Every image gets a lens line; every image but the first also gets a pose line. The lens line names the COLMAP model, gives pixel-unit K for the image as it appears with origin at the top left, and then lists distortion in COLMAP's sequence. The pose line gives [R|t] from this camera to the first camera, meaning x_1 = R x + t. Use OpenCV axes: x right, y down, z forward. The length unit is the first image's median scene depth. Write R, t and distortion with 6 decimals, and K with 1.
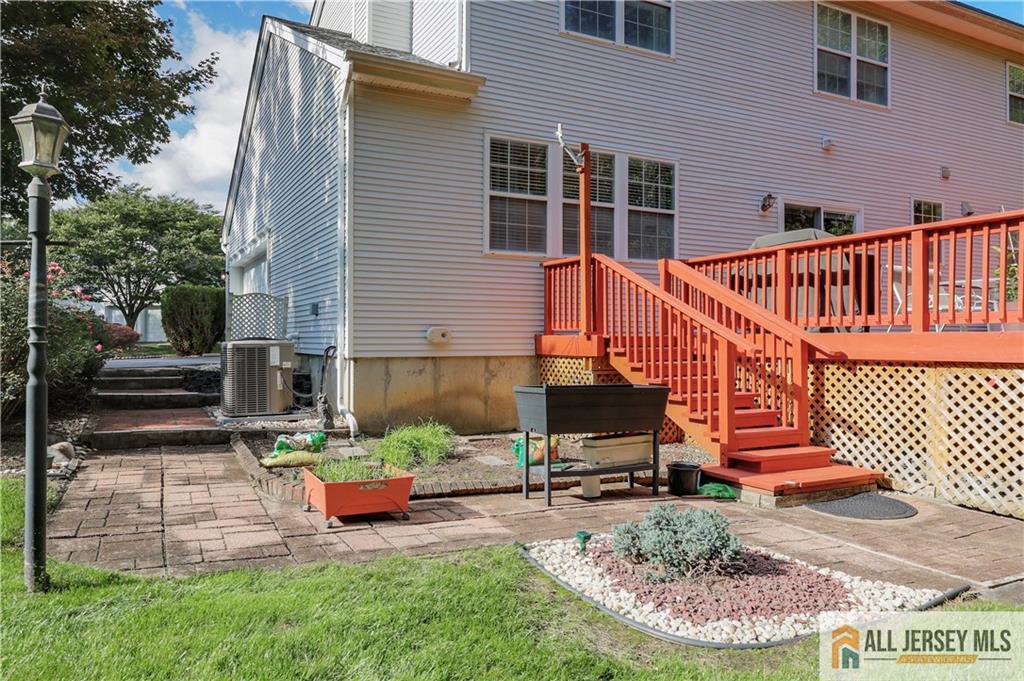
lens RADIAL K [[689.4, 0, 466.1], [0, 689.4, 334.4], [0, 0, 1]] dist [0.002646, -0.006693]
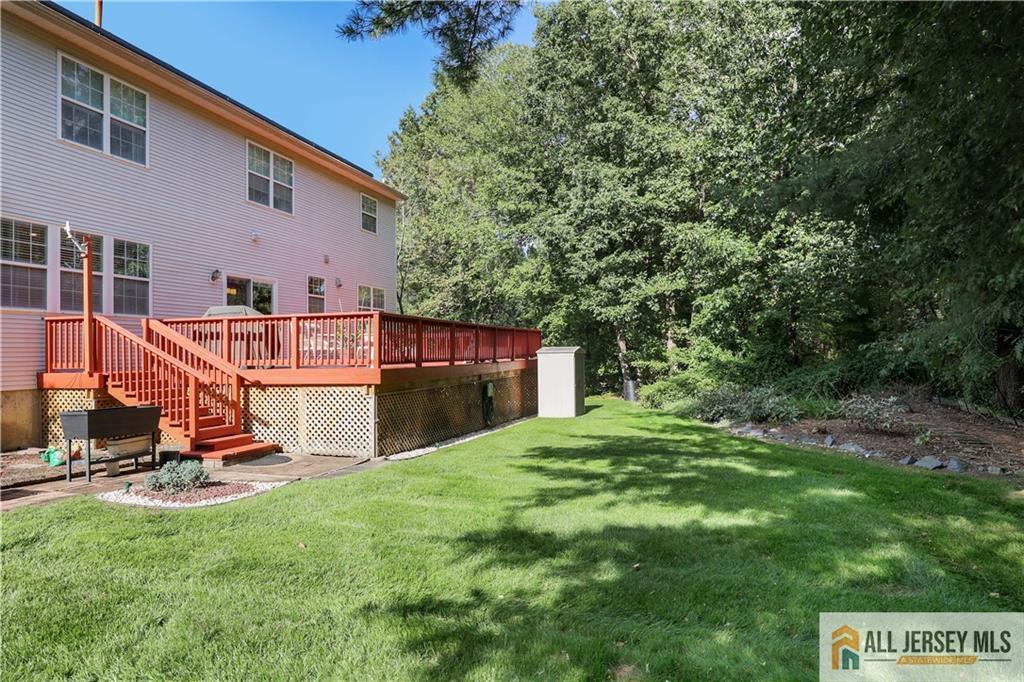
lens RADIAL K [[685.8, 0, 502.8], [0, 685.8, 338.8], [0, 0, 1]] dist [0.001861, 0.002000]
pose [[0.685968, 0.003361, 0.727624, -0.259239], [0.007032, 0.999912, -0.011248, -0.046661], [-0.727597, 0.012833, 0.685884, -0.560394]]
